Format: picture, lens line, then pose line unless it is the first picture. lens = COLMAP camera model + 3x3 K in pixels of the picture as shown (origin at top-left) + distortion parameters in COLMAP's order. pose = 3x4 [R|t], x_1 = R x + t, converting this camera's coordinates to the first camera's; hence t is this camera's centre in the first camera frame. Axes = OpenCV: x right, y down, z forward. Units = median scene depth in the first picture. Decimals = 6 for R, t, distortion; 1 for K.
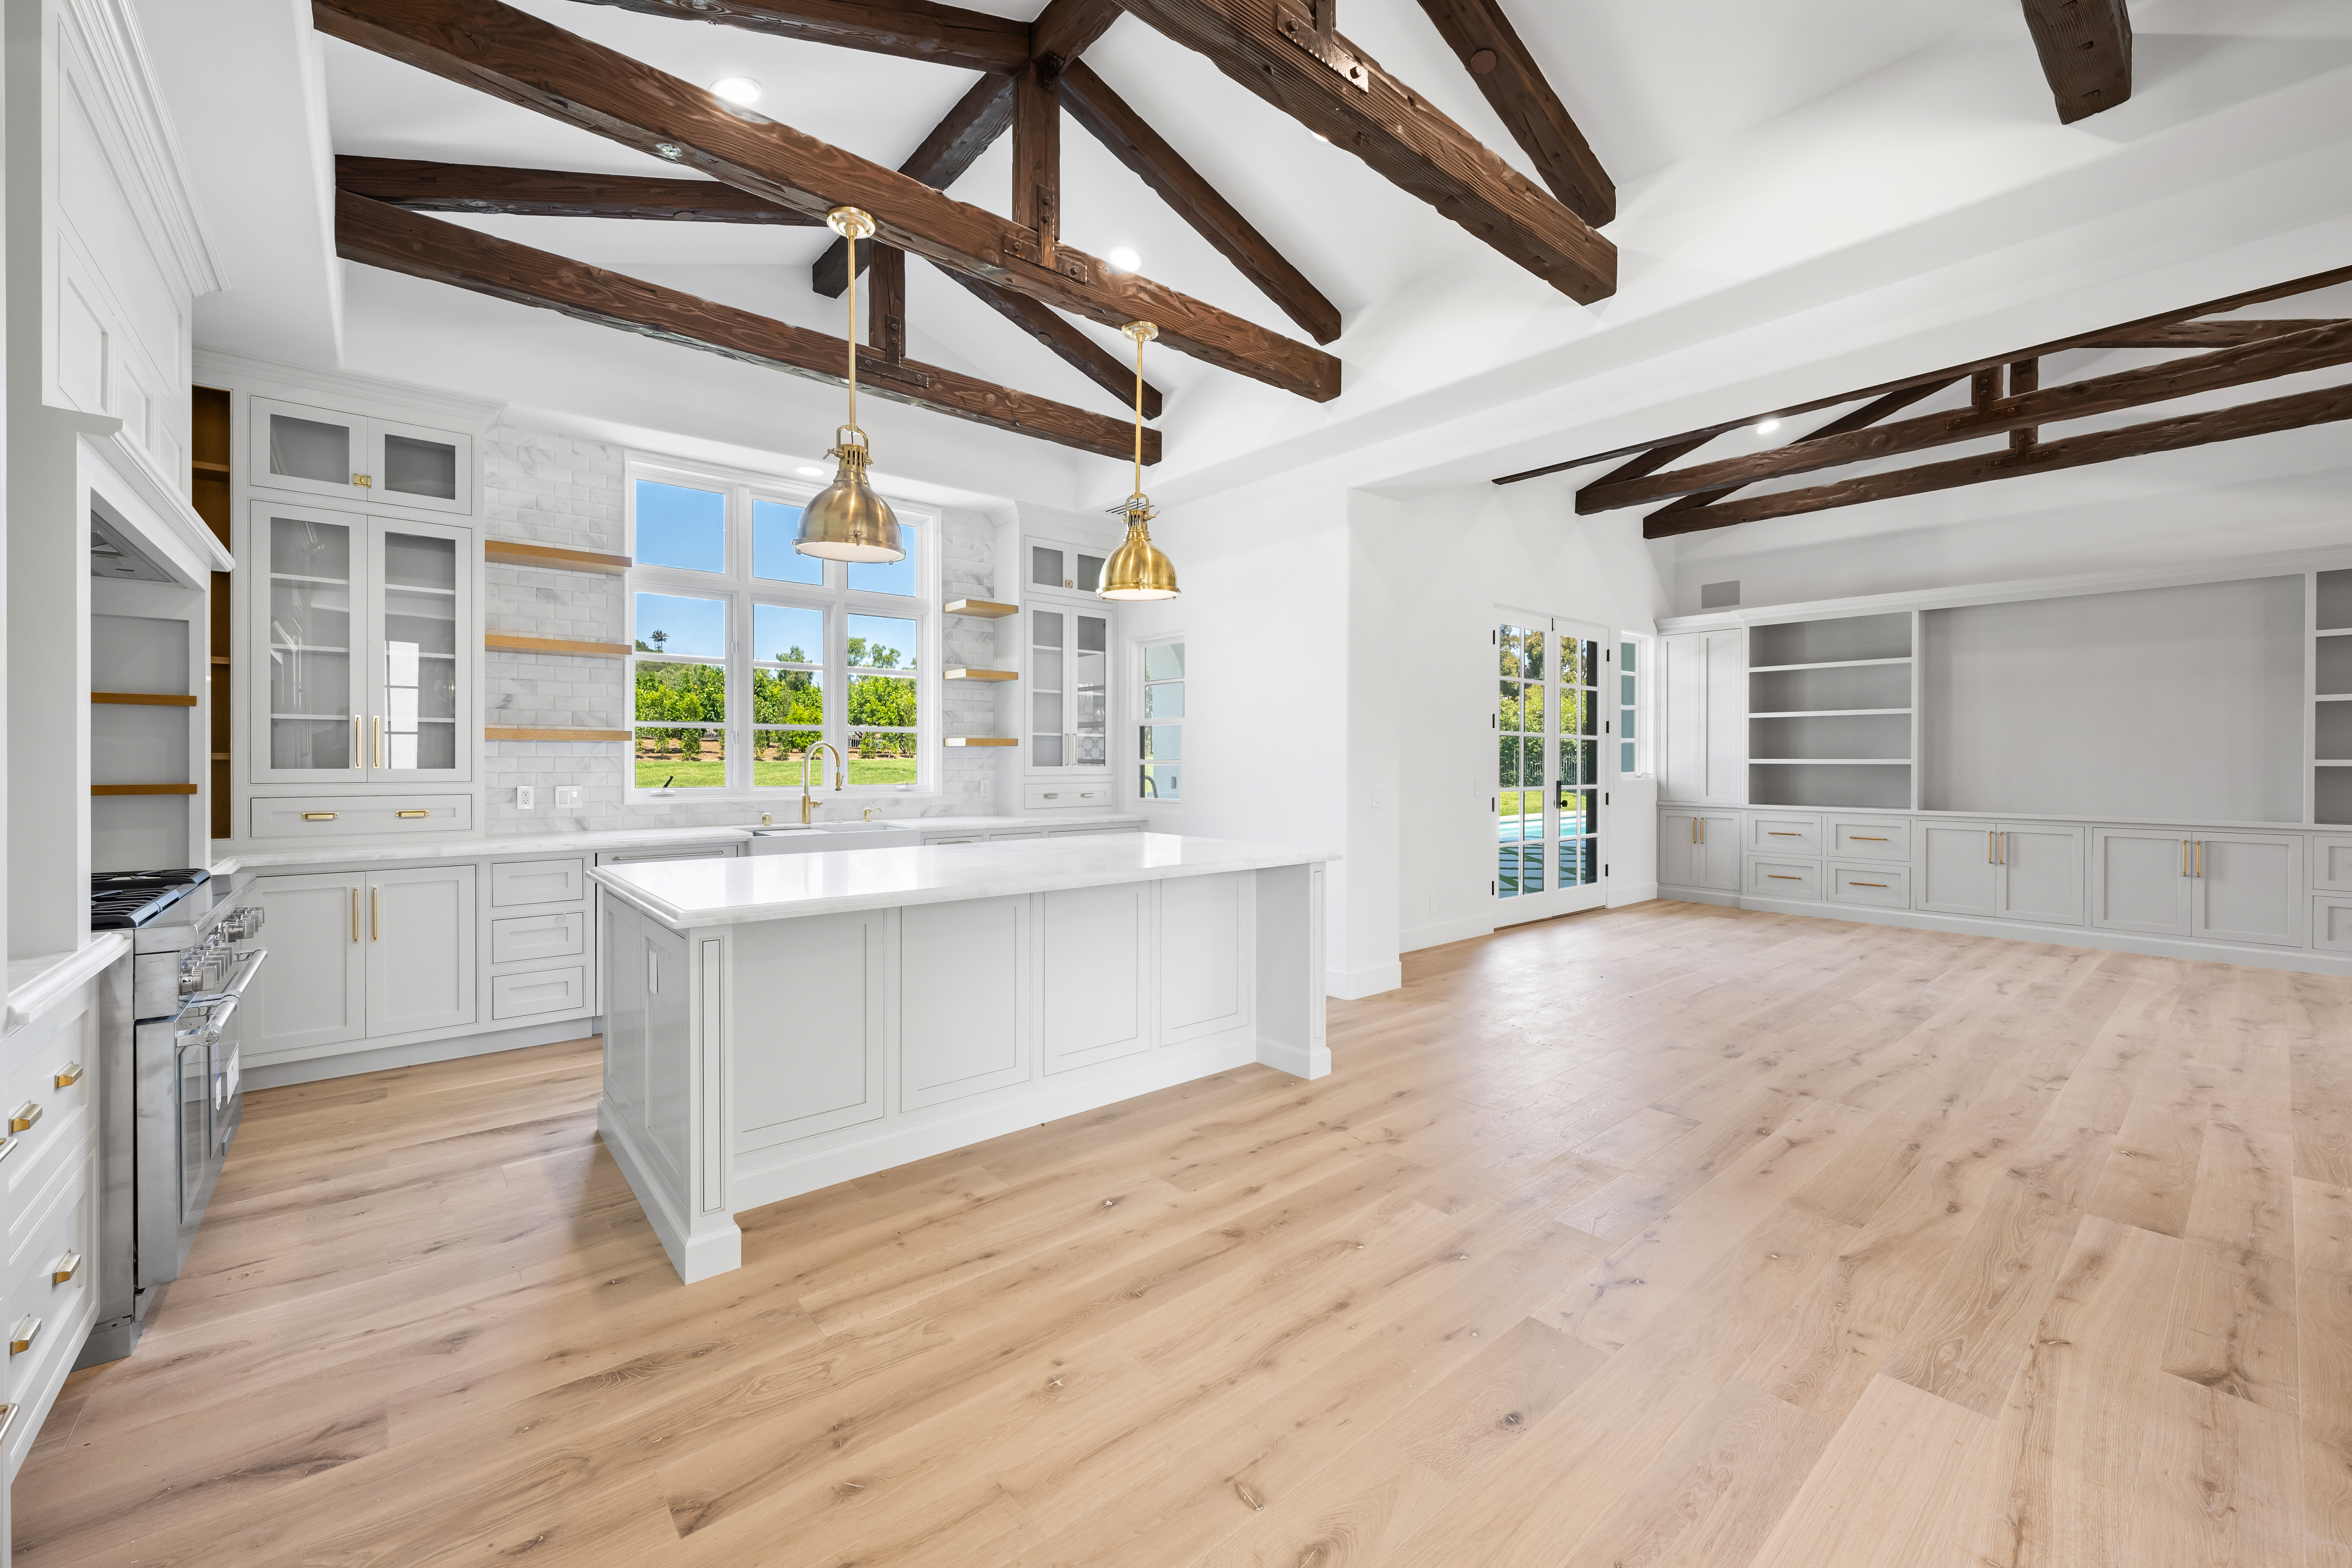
lens RADIAL K [[938.8, 0, 1142.8], [0, 938.8, 764.7], [0, 0, 1]] dist [0.003495, -0.000993]
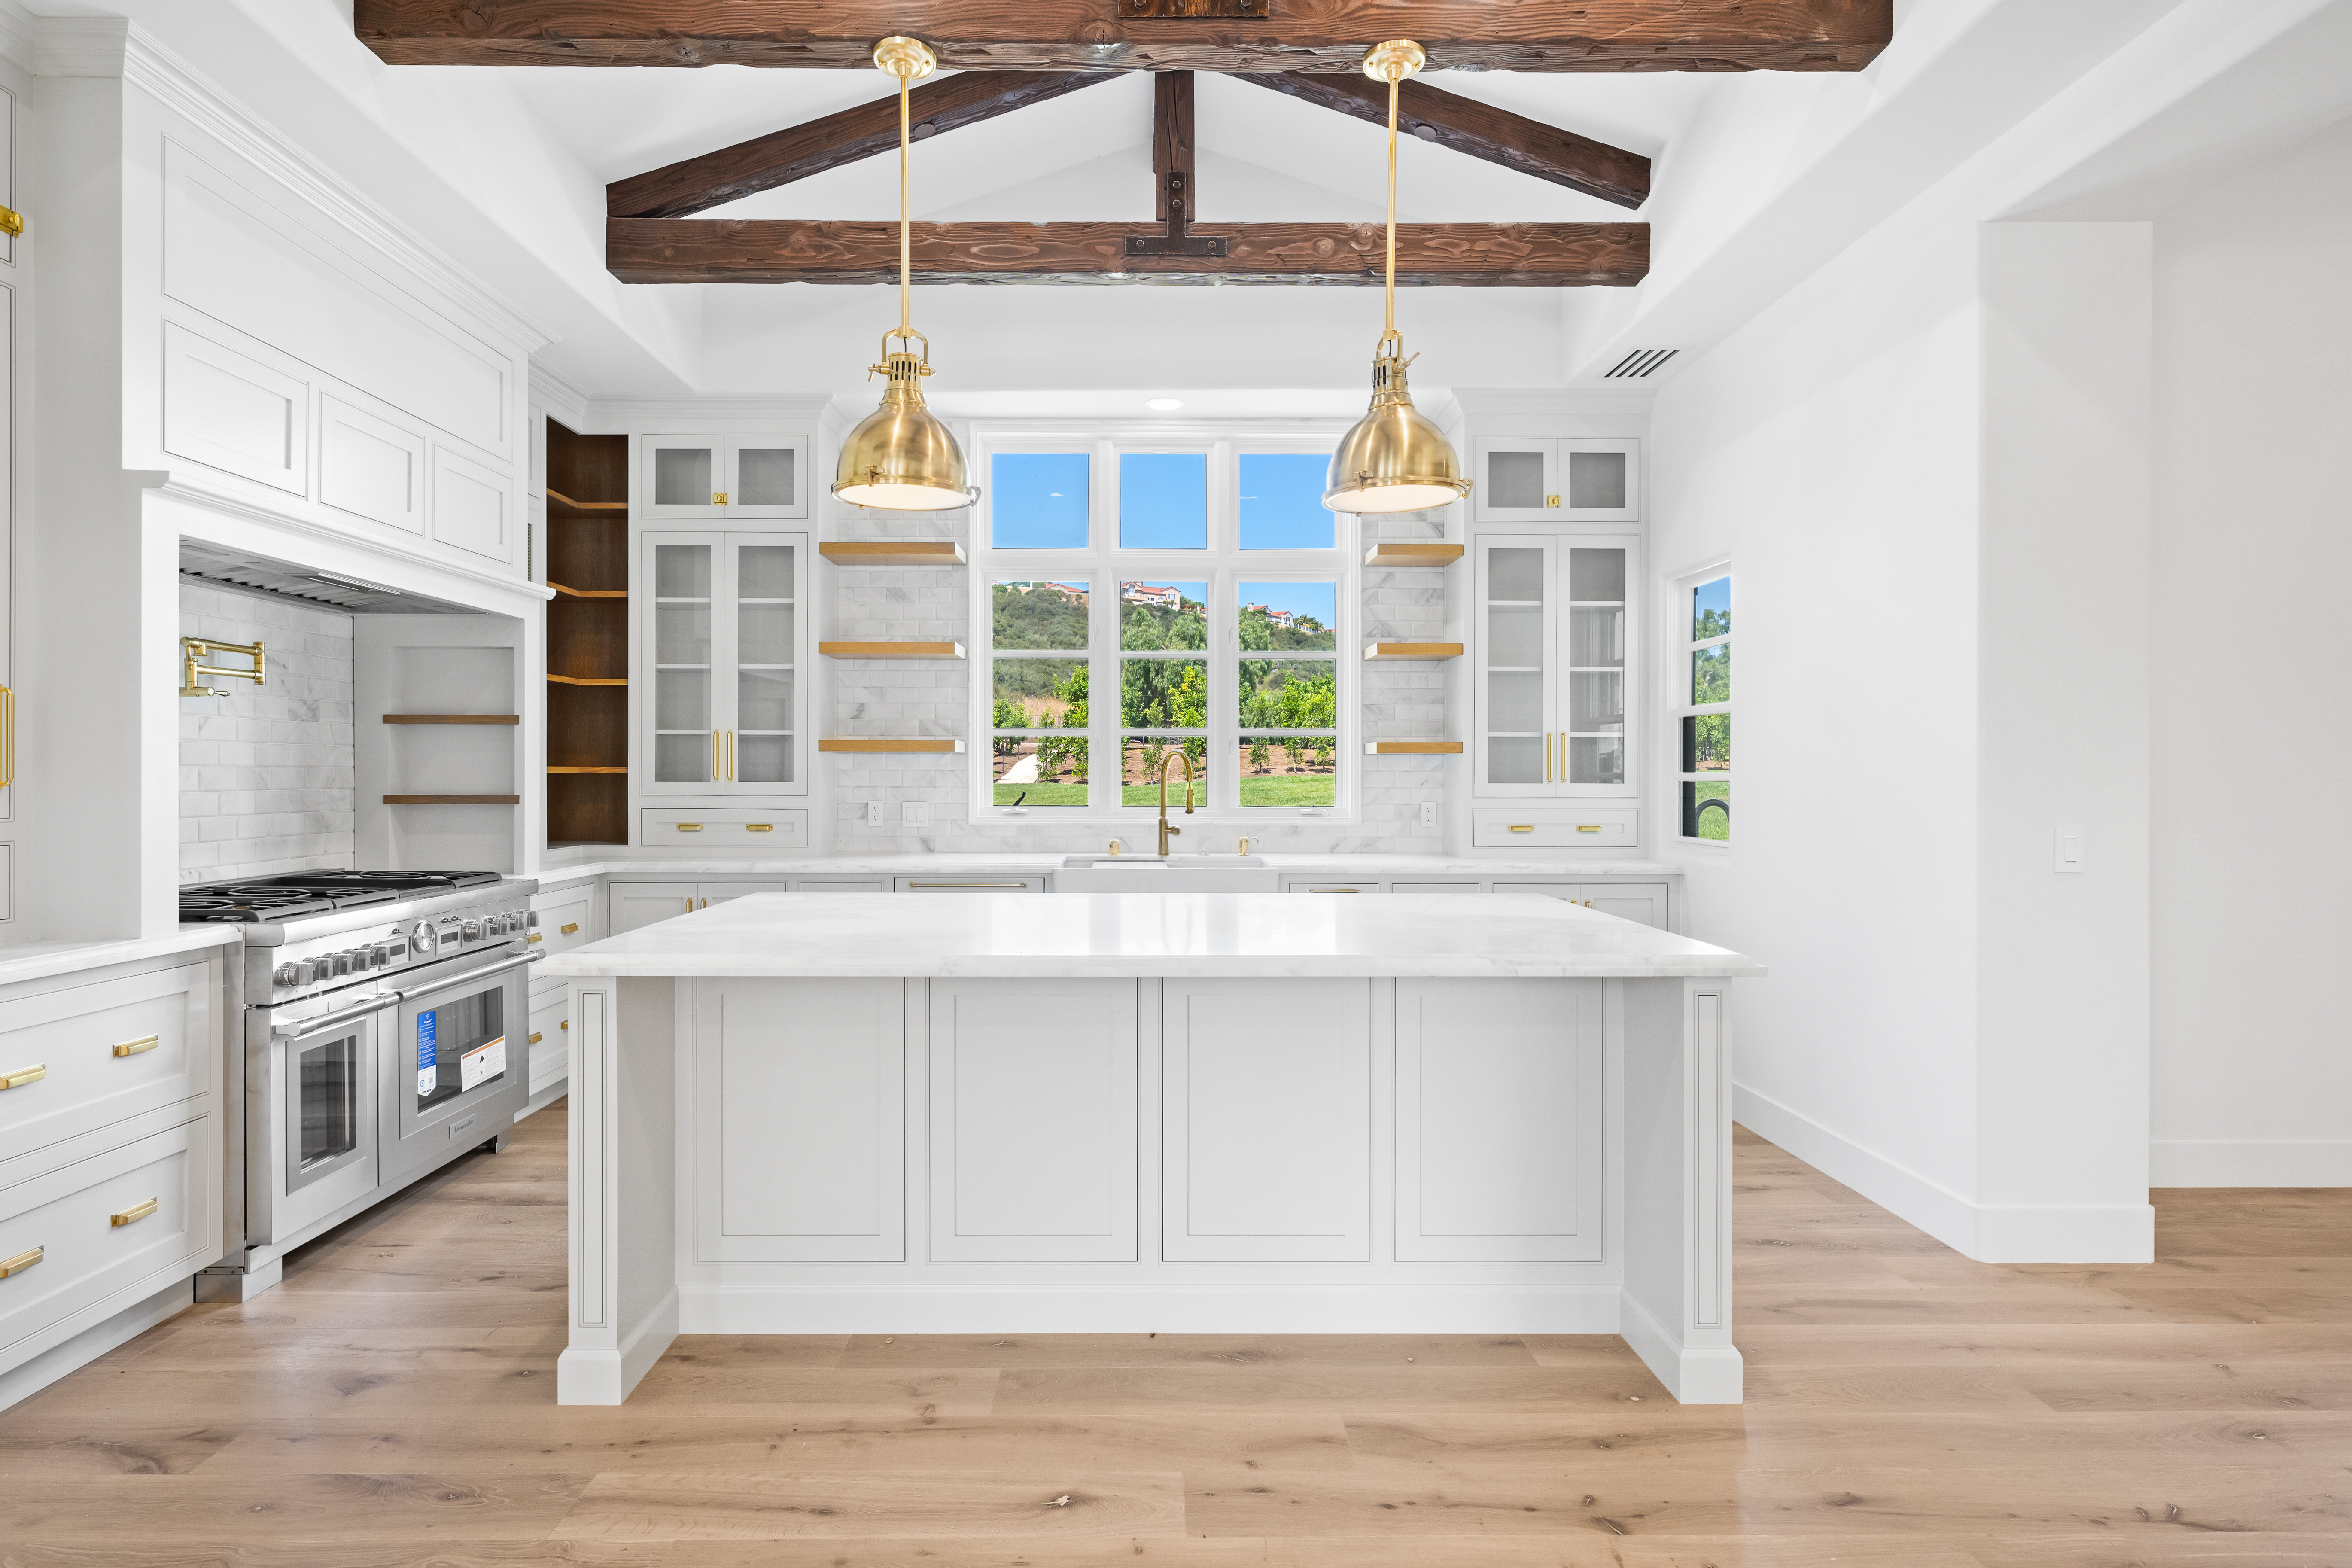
lens RADIAL K [[1183.8, 0, 1129.6], [0, 1183.8, 775.1], [0, 0, 1]] dist [0.001017, 0.000058]
pose [[0.775570, 0.001044, -0.631261, 0.374286], [-0.003592, 0.999990, -0.002759, -0.001668], [0.631252, 0.004407, 0.775566, 0.333223]]
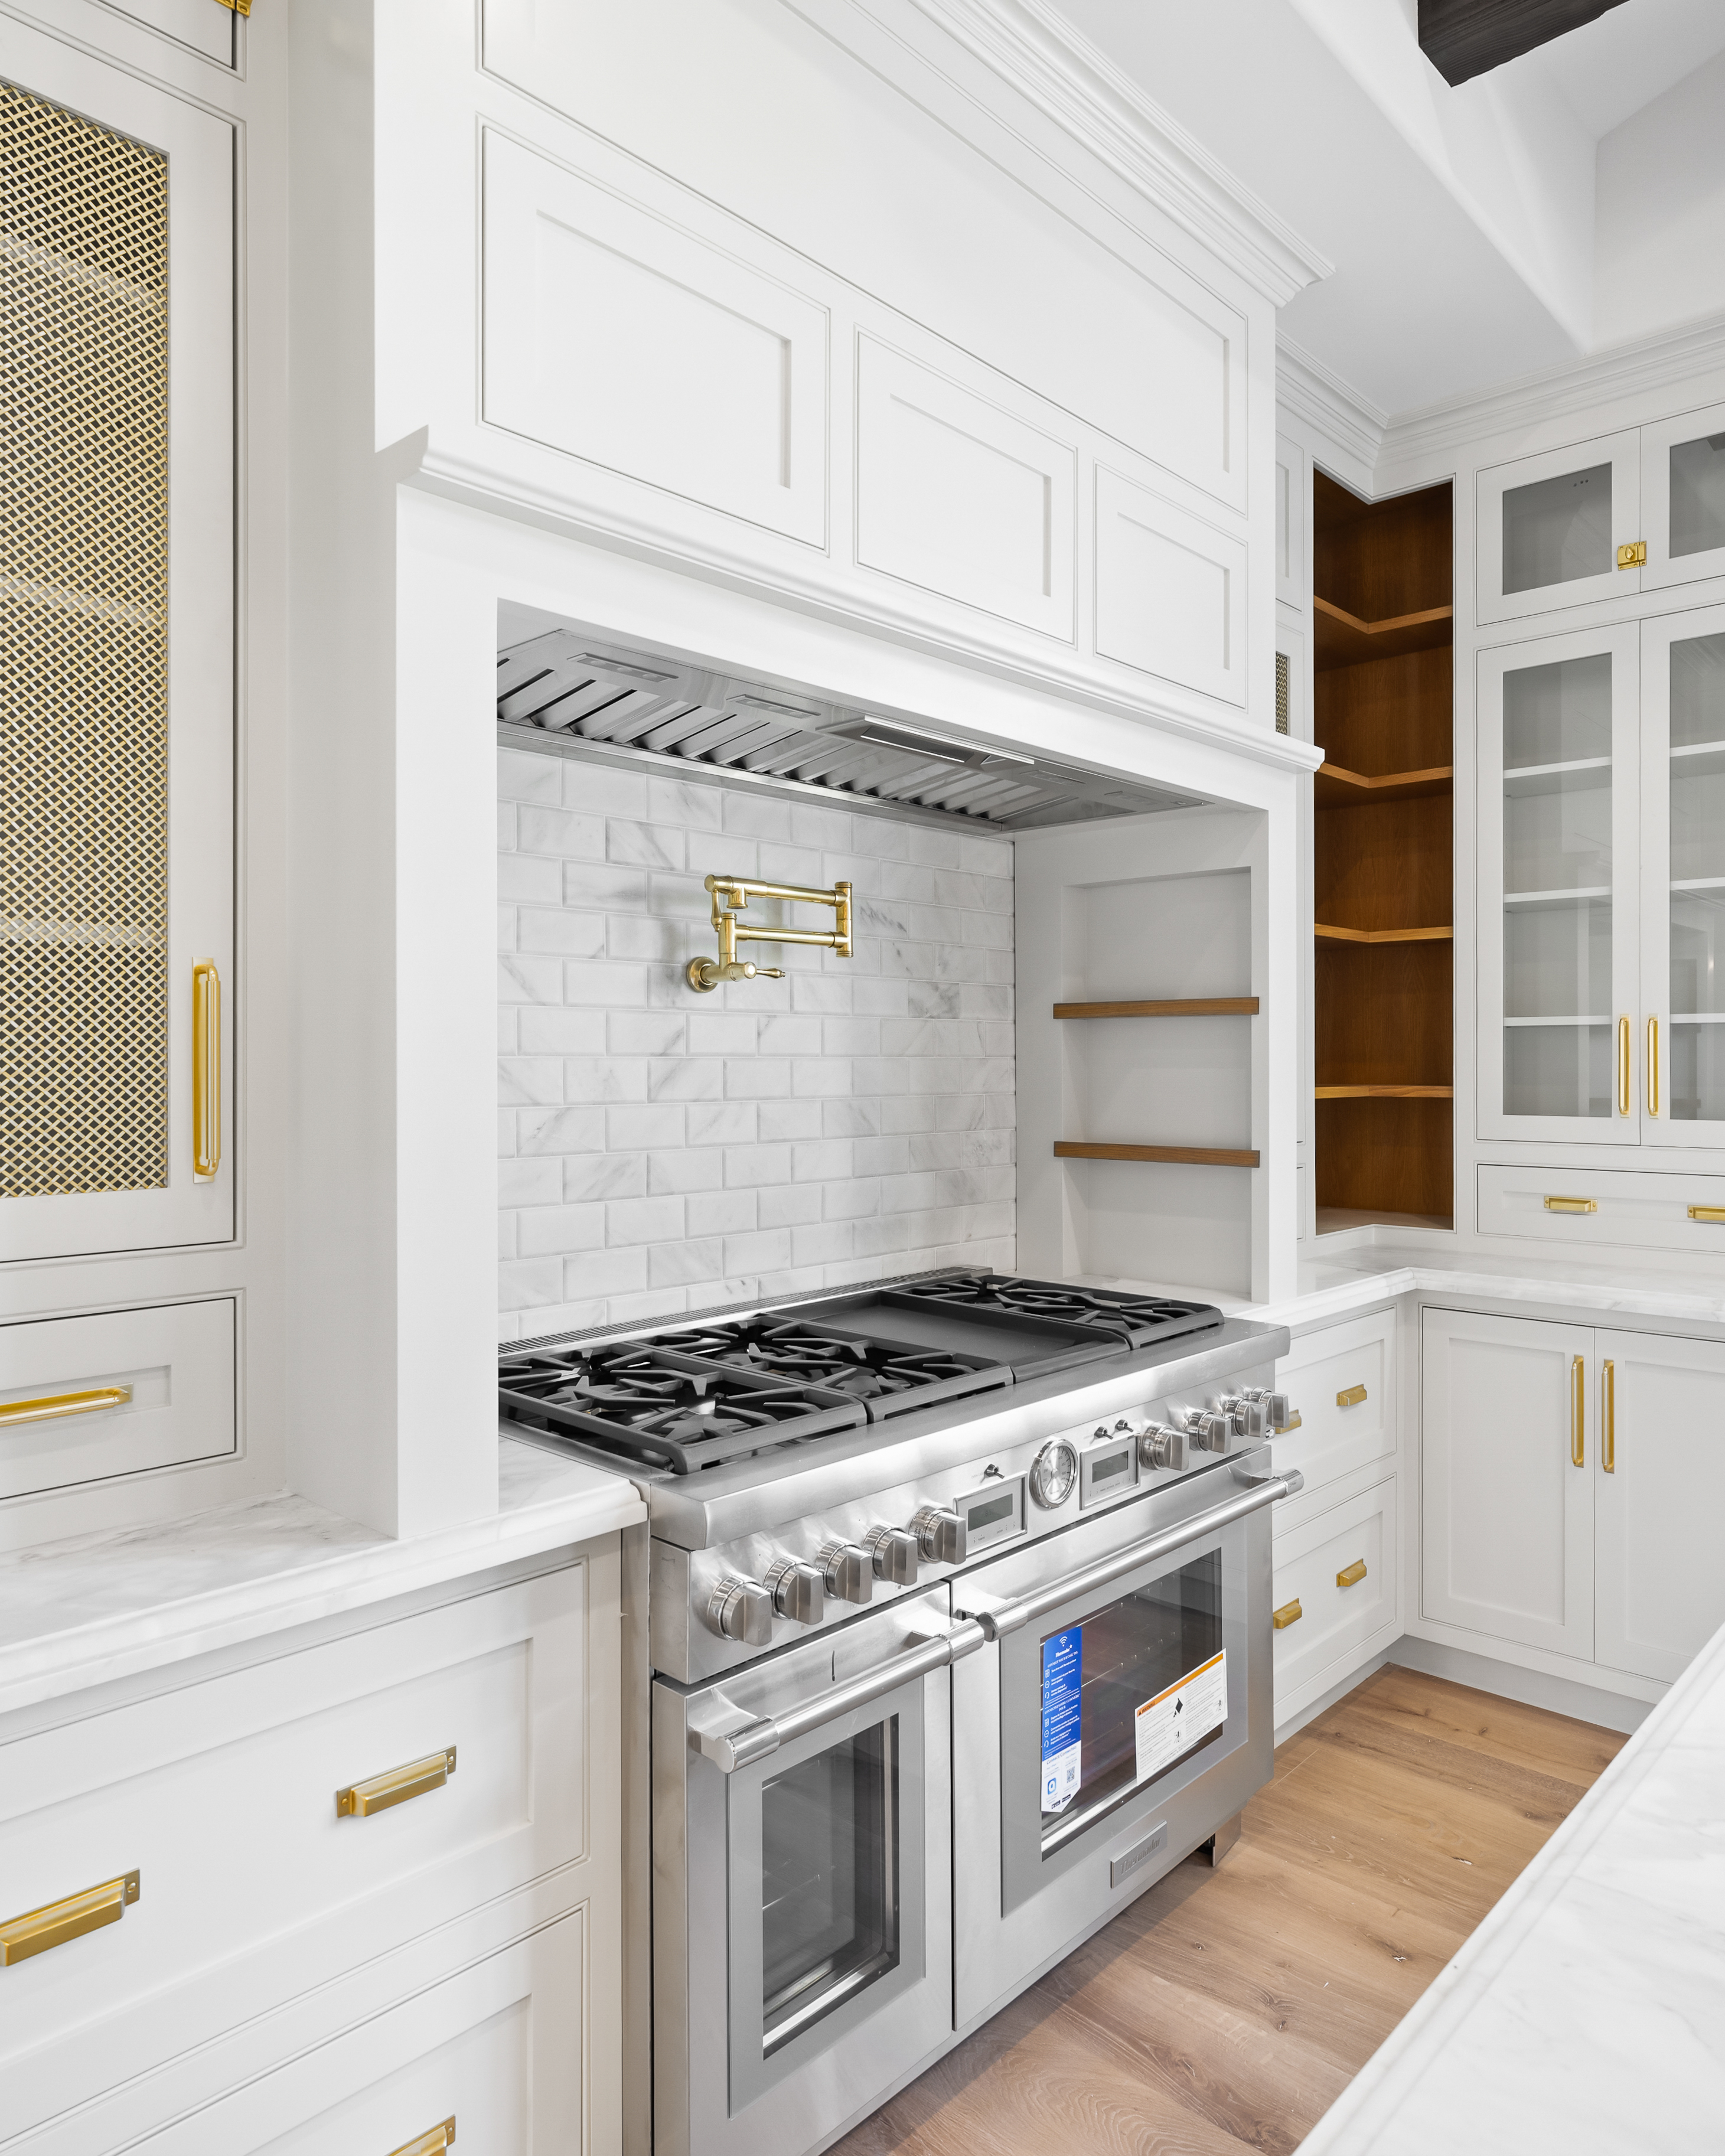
lens RADIAL K [[1375.2, 0, 1026.7], [0, 1375.2, 1067.4], [0, 0, 1]] dist [0.004138, -0.002432]
pose [[0.201901, 0.000851, -0.979405, -0.188870], [-0.003199, 0.999995, 0.000209, -0.026639], [0.979401, 0.003091, 0.201903, 0.612368]]
